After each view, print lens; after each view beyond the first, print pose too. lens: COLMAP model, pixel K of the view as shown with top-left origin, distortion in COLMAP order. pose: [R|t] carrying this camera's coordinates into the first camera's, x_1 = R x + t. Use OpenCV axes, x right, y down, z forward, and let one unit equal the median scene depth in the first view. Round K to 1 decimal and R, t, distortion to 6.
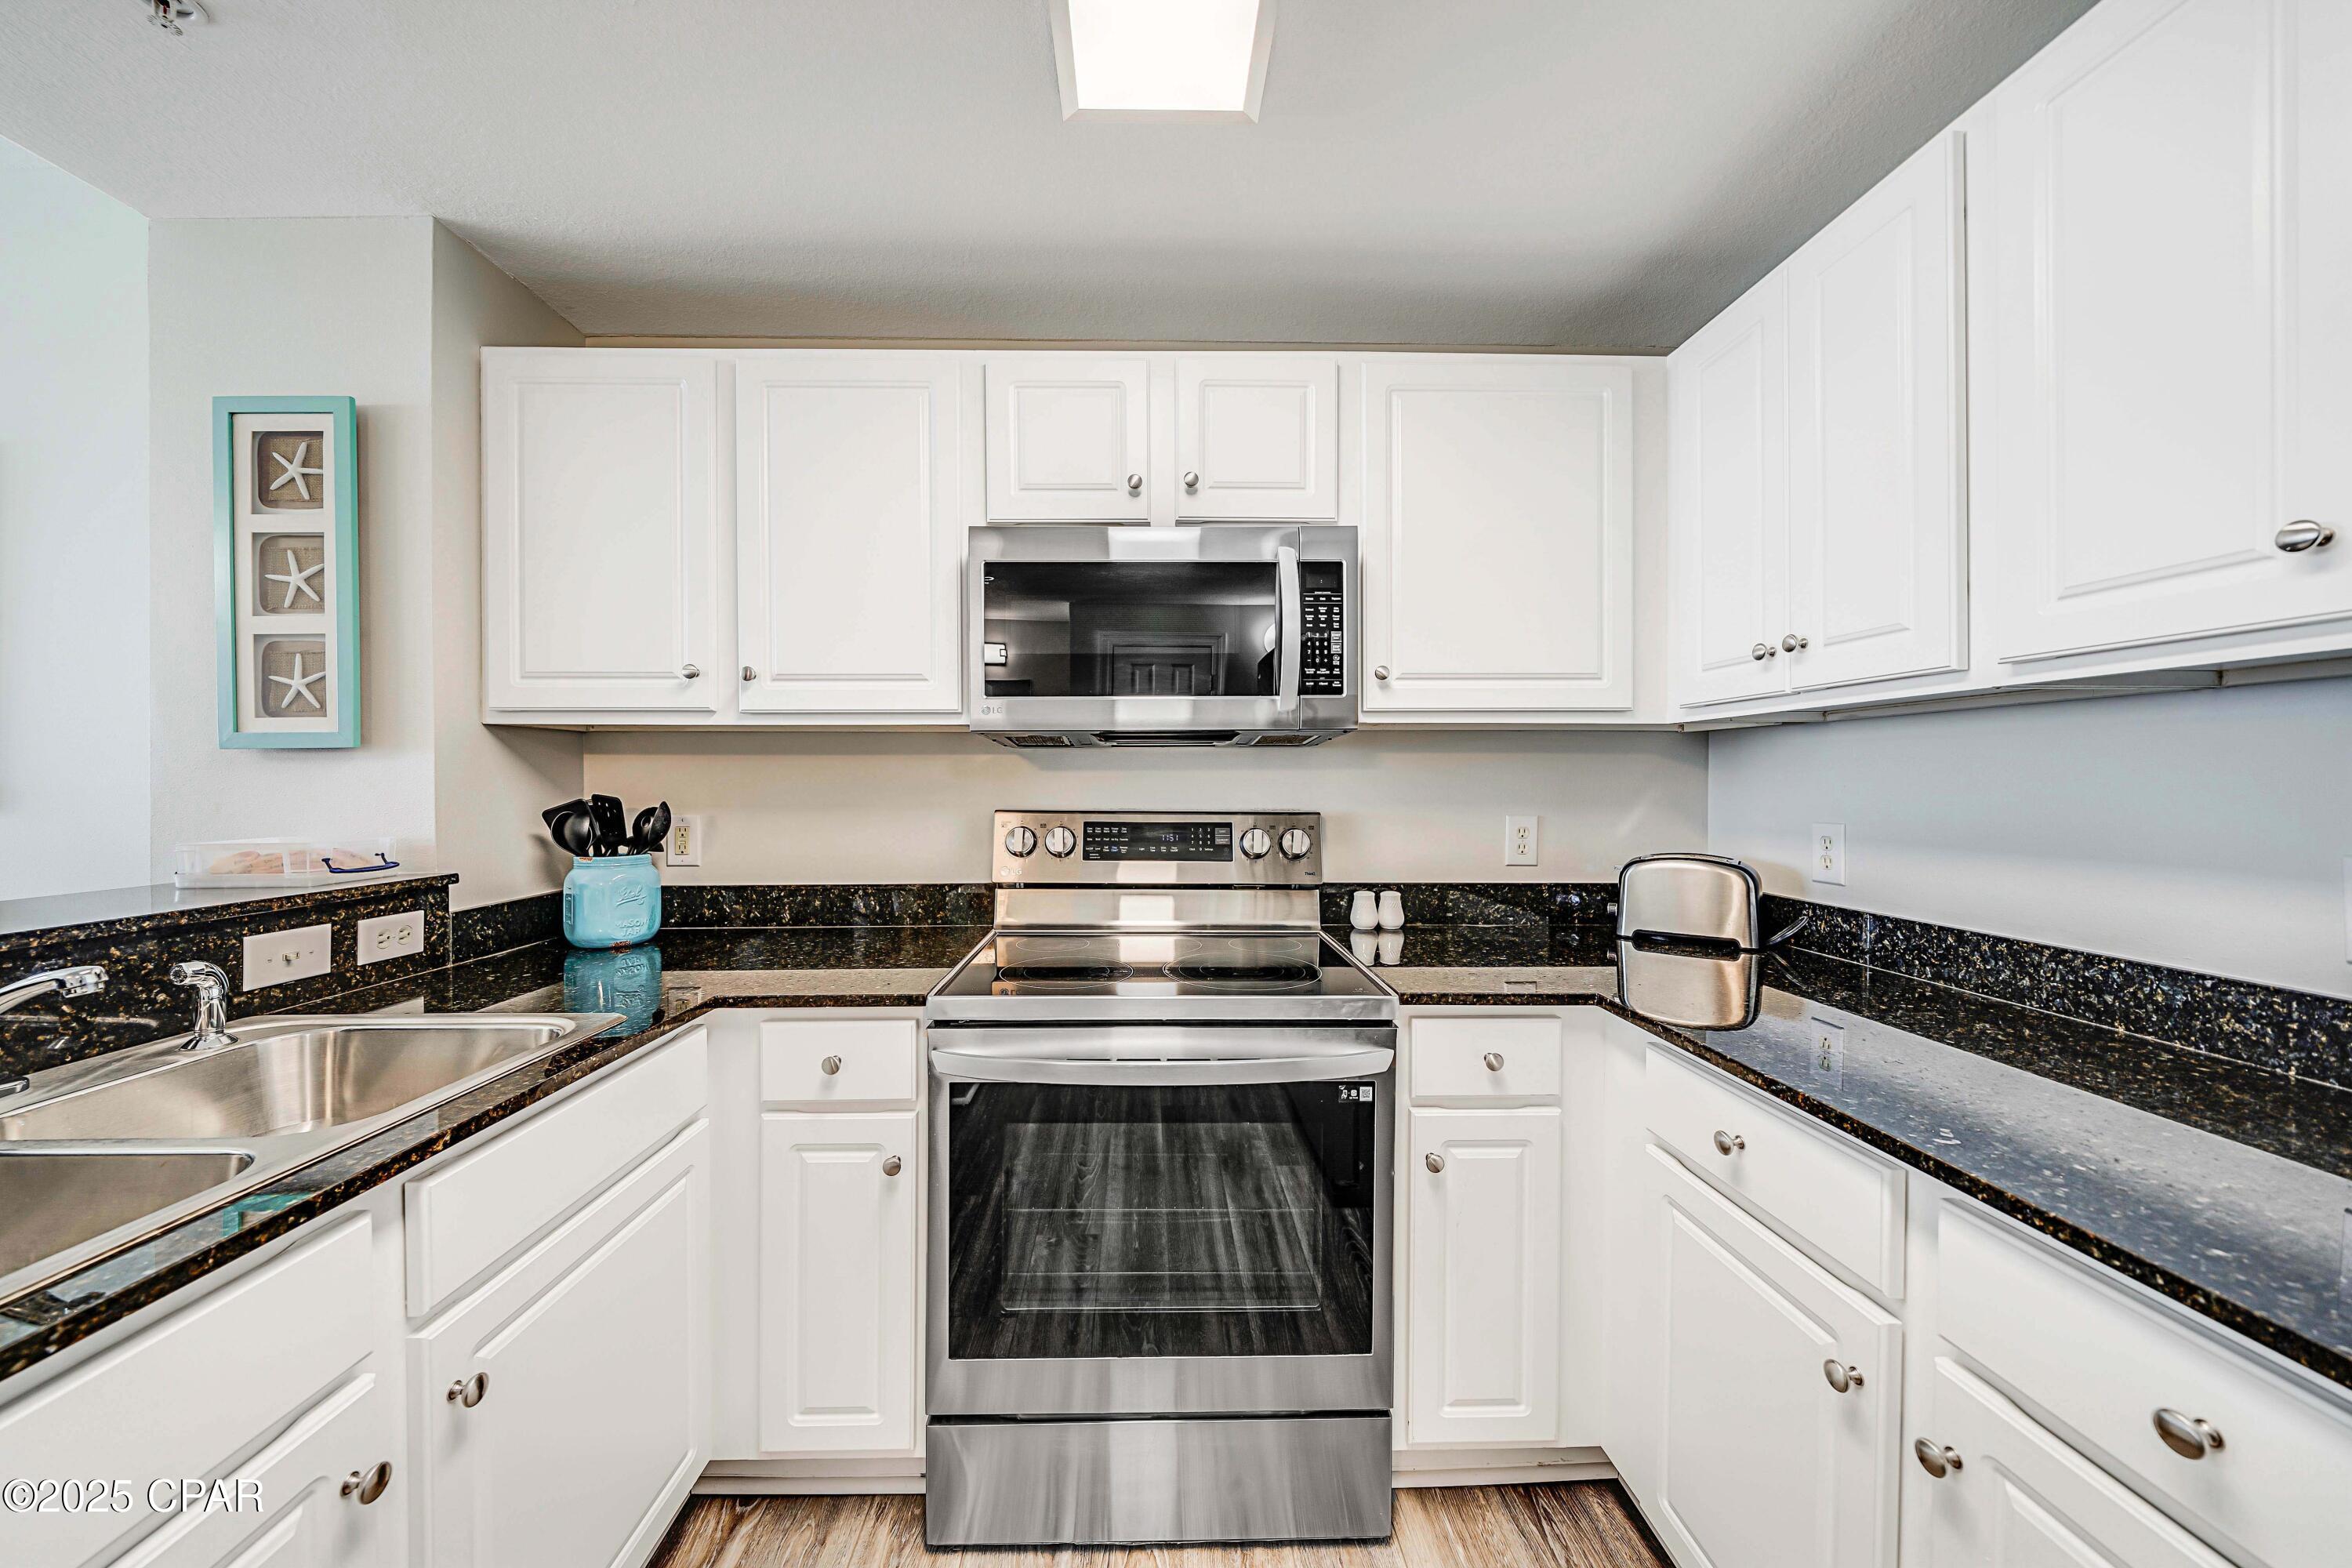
lens RADIAL K [[826.1, 0, 1163.0], [0, 826.1, 783.0], [0, 0, 1]] dist [-0.010028, -0.000004]
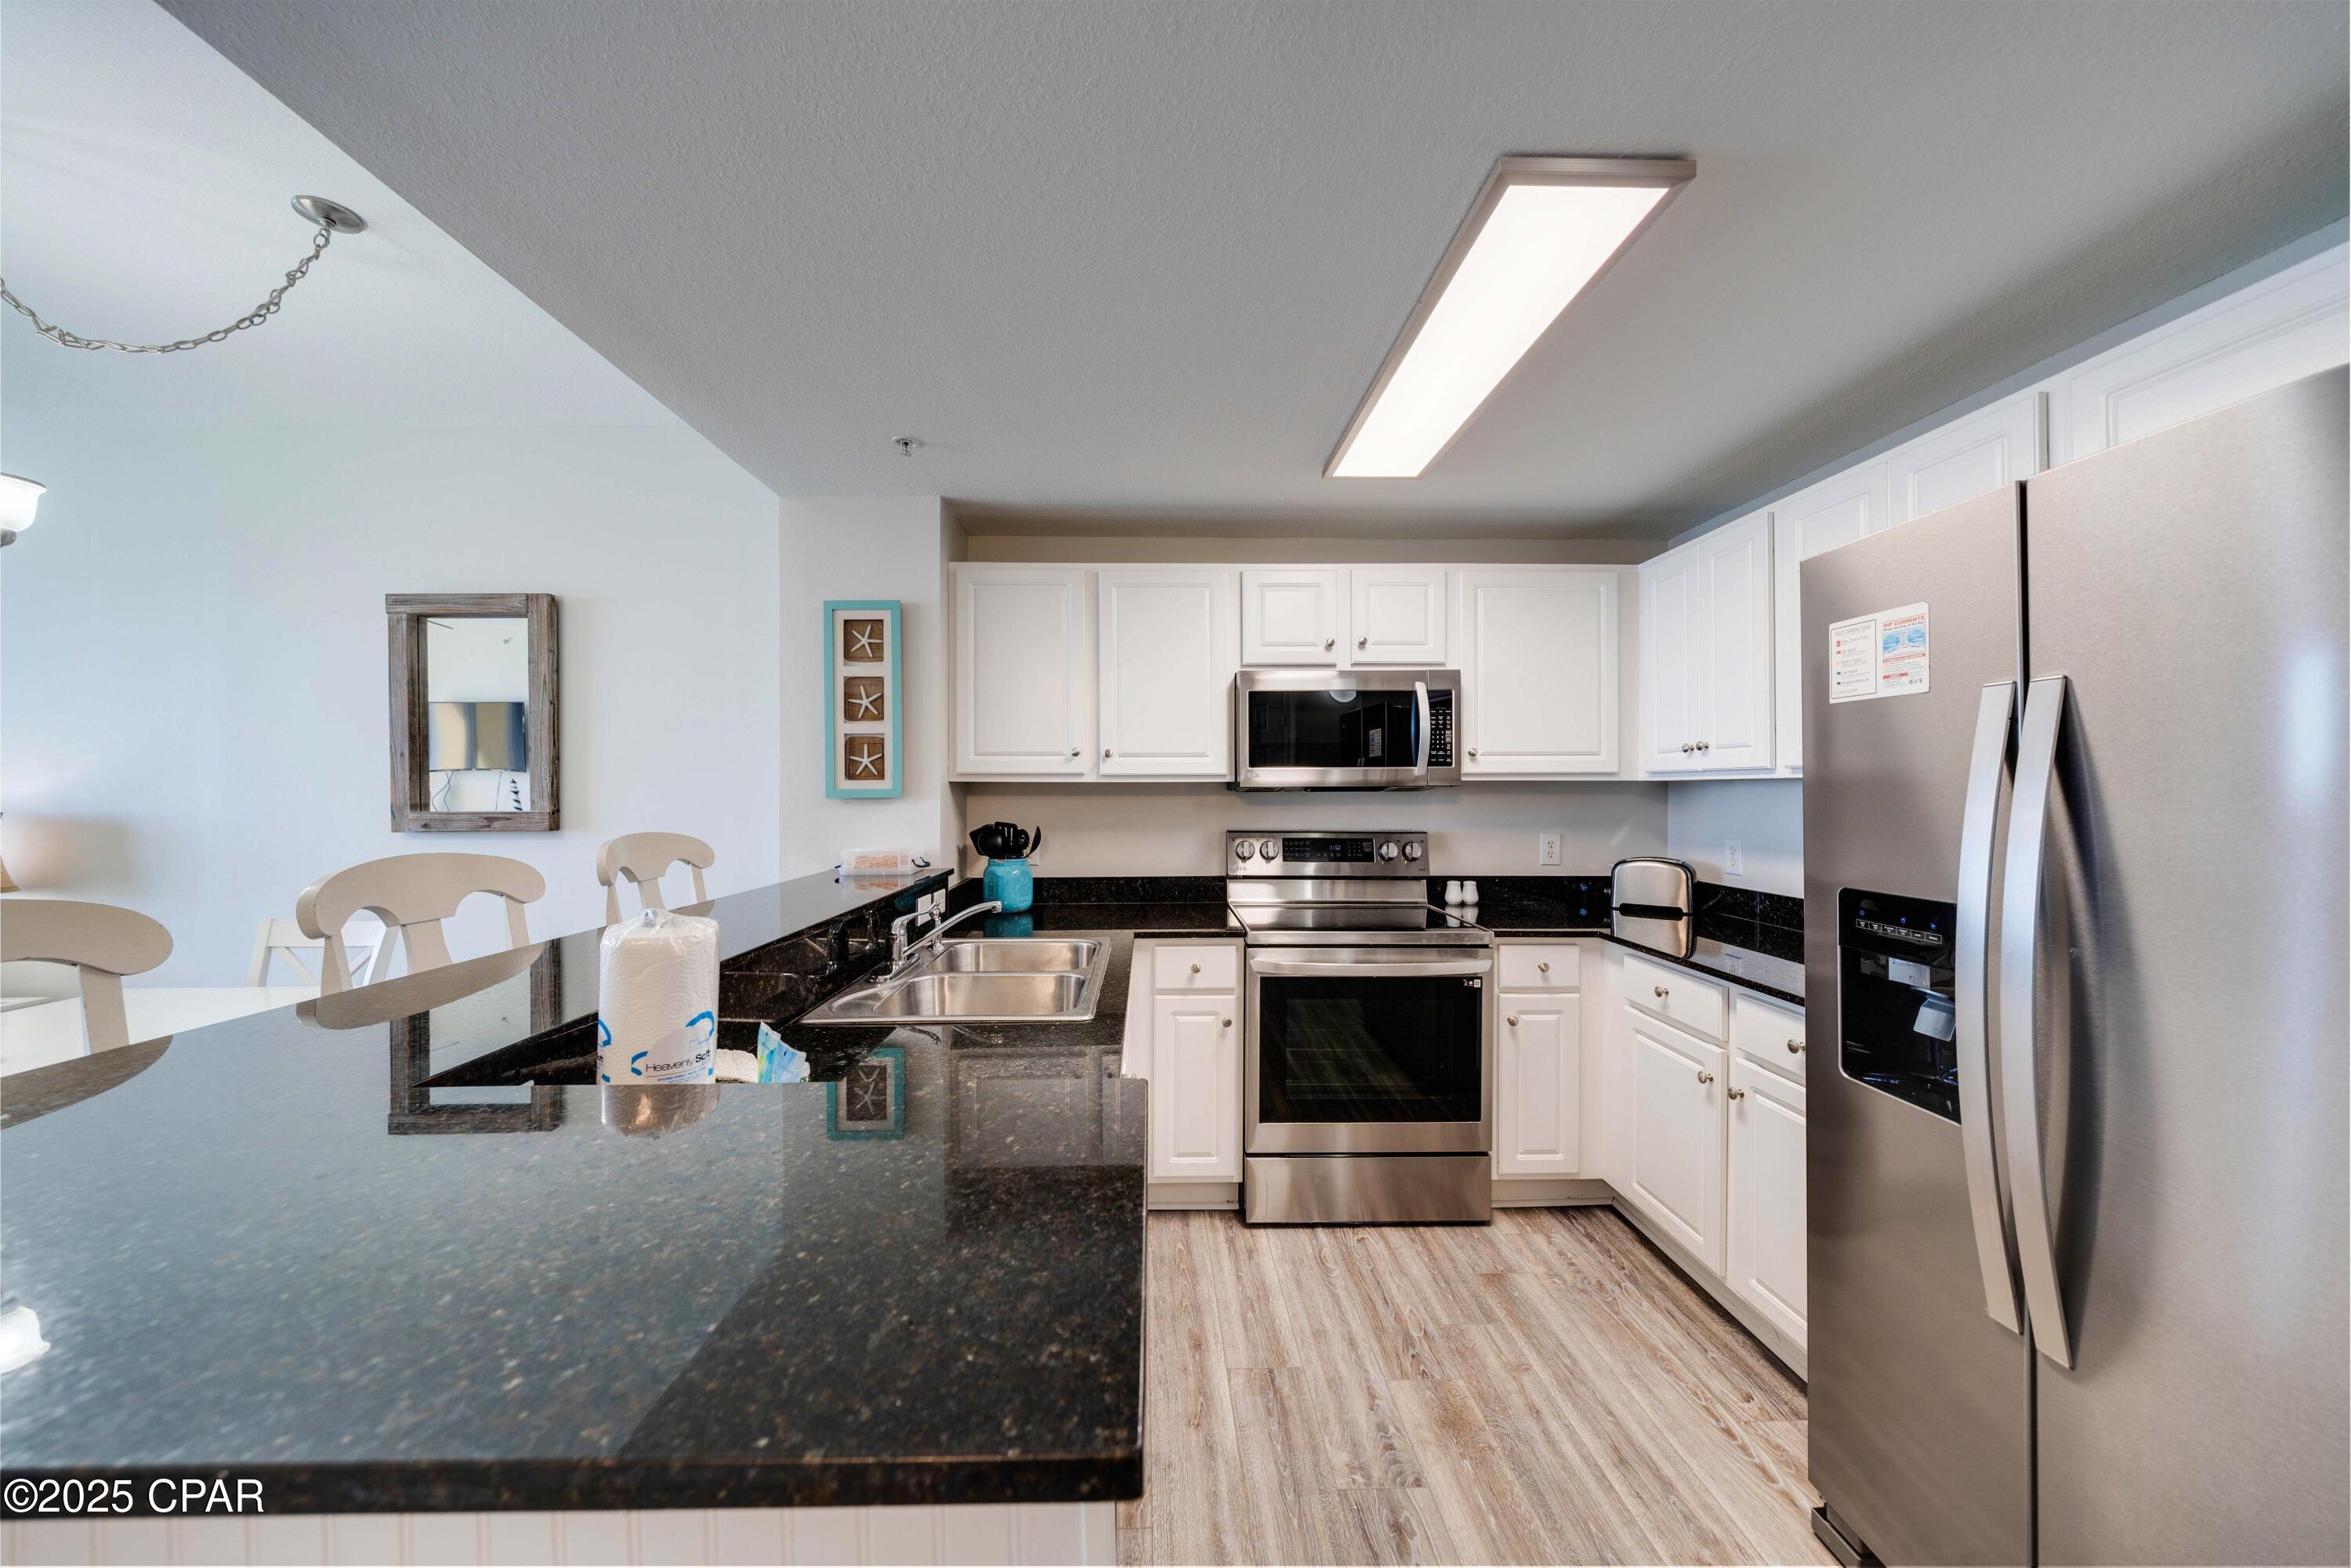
lens RADIAL K [[807.4, 0, 1175.5], [0, 807.4, 784.0], [0, 0, 1]] dist [-0.001949, -0.000255]
pose [[0.999996, 0.000141, 0.002928, -0.381597], [-0.000107, 0.999932, -0.011685, -0.049824], [-0.002929, 0.011685, 0.999927, -0.725183]]
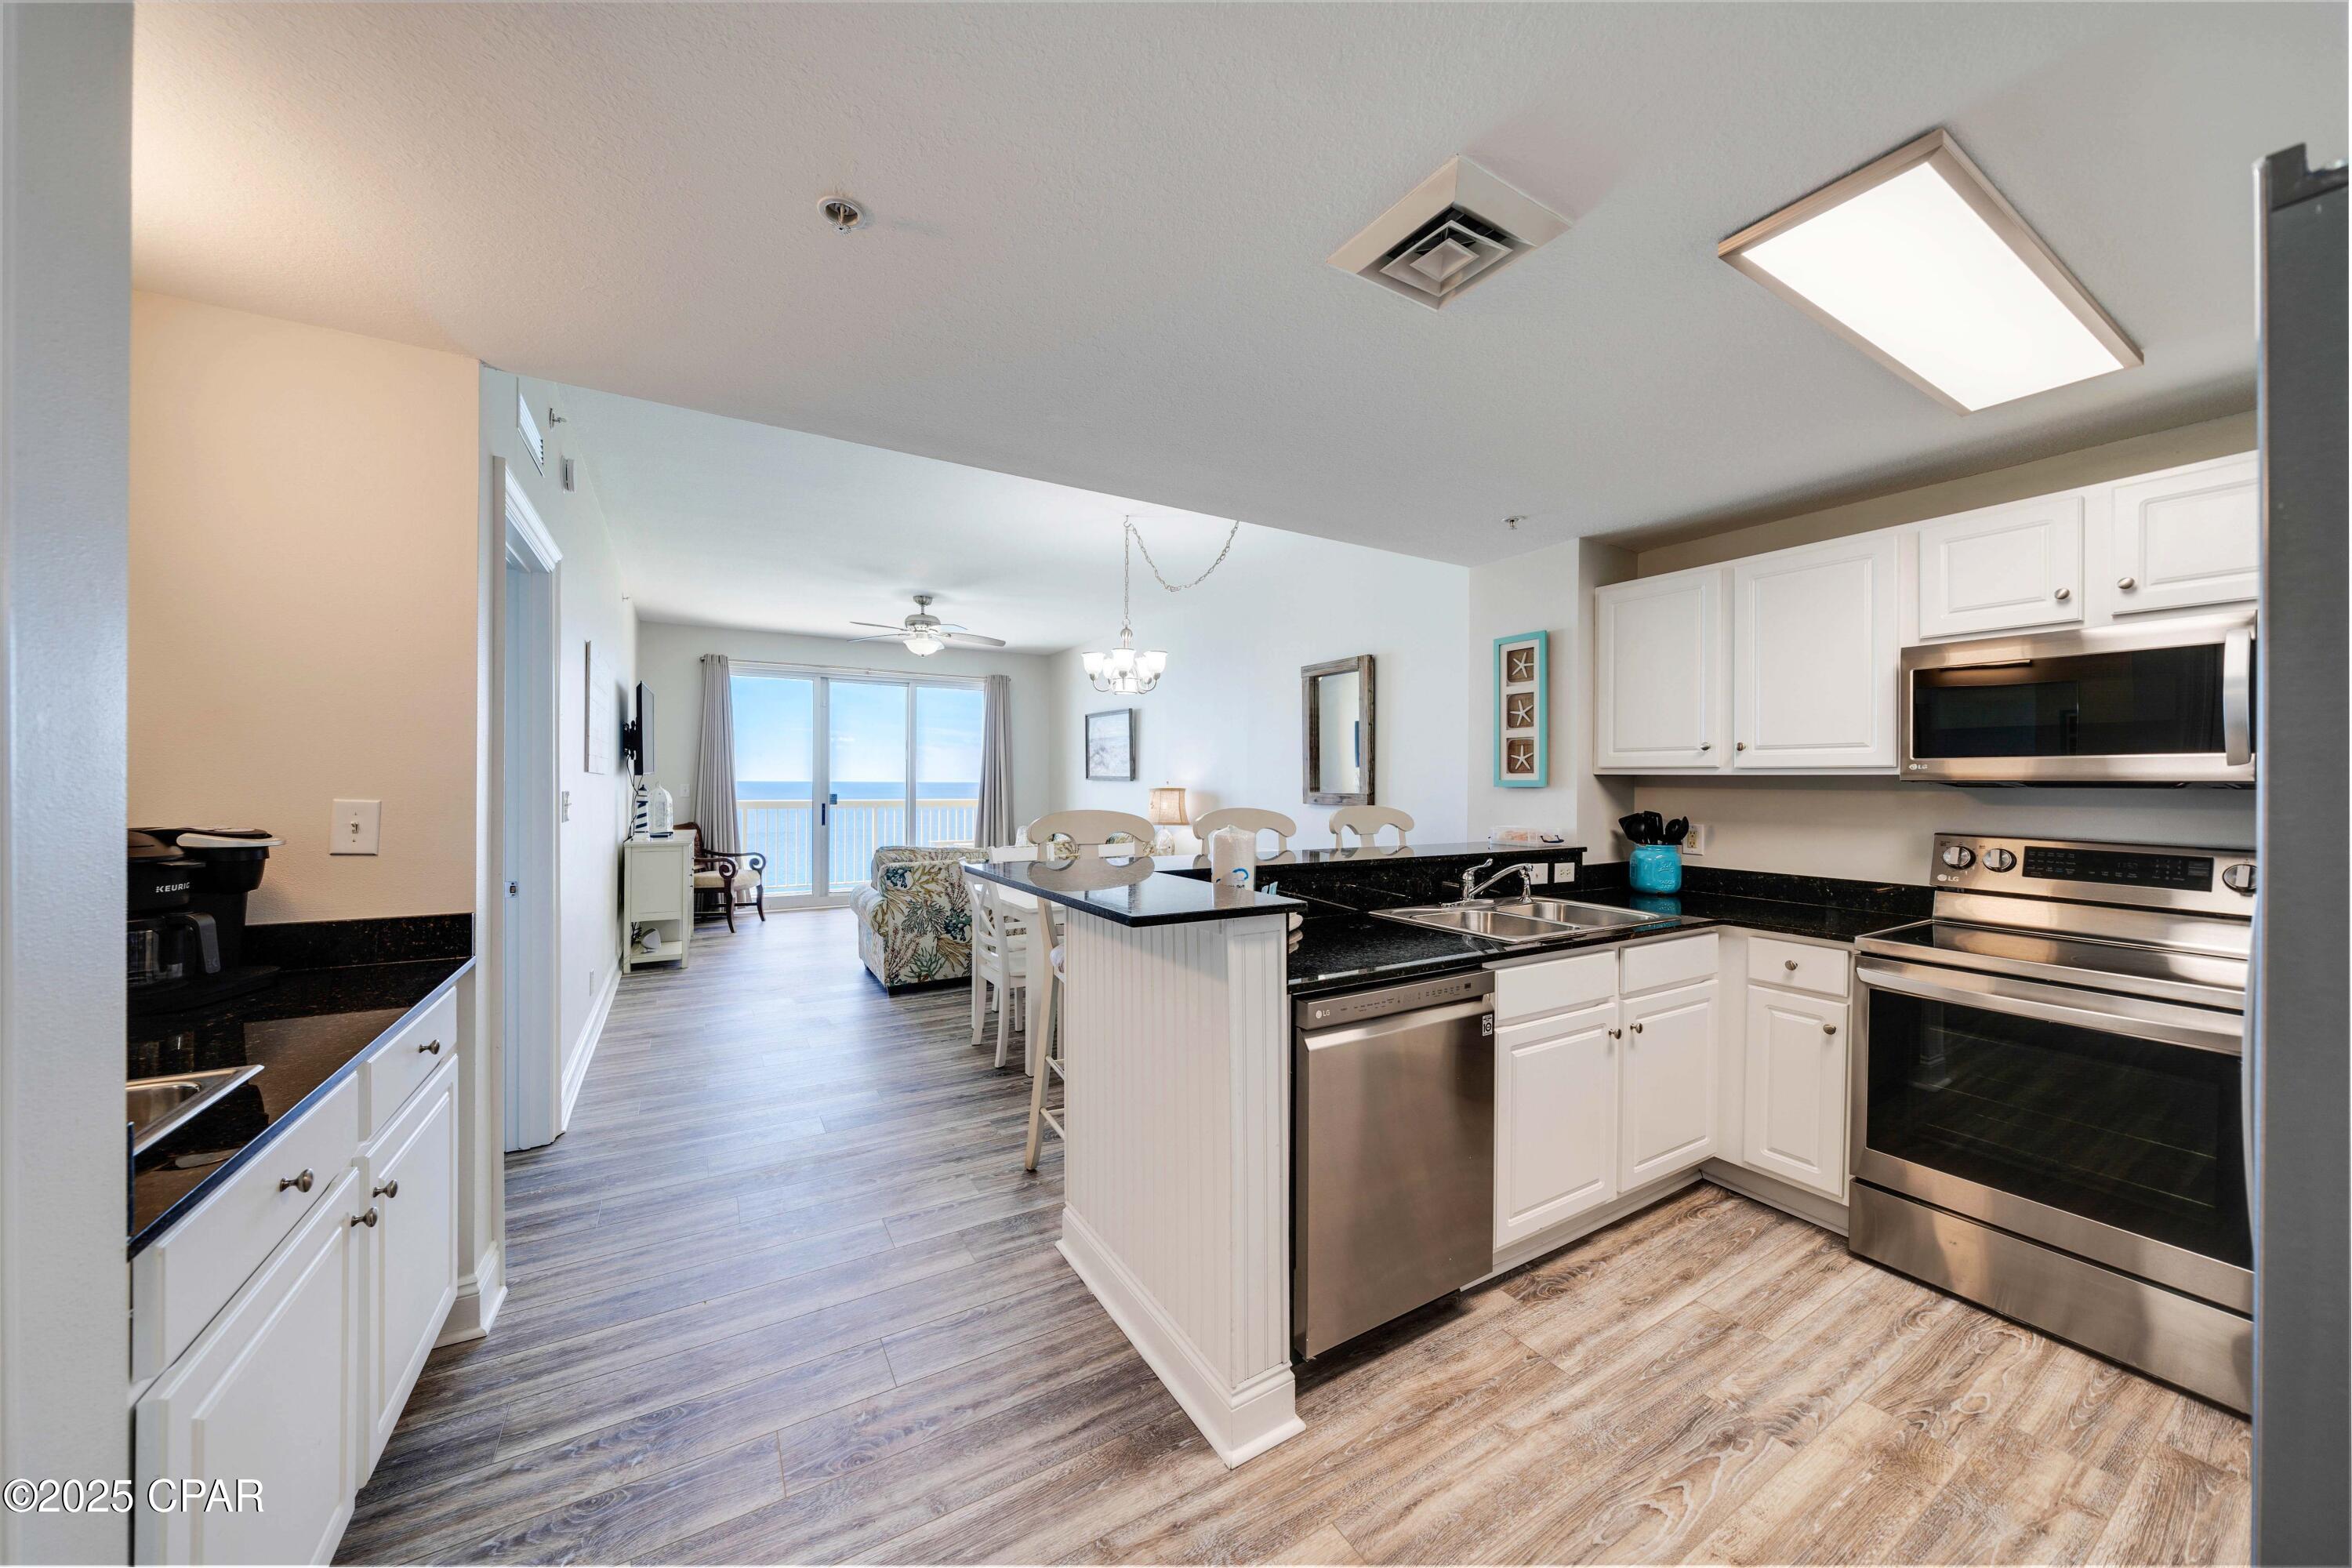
lens RADIAL K [[807.8, 0, 1176.0], [0, 807.8, 784.0], [0, 0, 1]] dist [-0.001949, -0.000255]
pose [[0.501191, 0.011231, -0.865264, 0.395826], [-0.012518, 0.999905, 0.005728, -0.049614], [0.865246, 0.007960, 0.501284, -0.935741]]
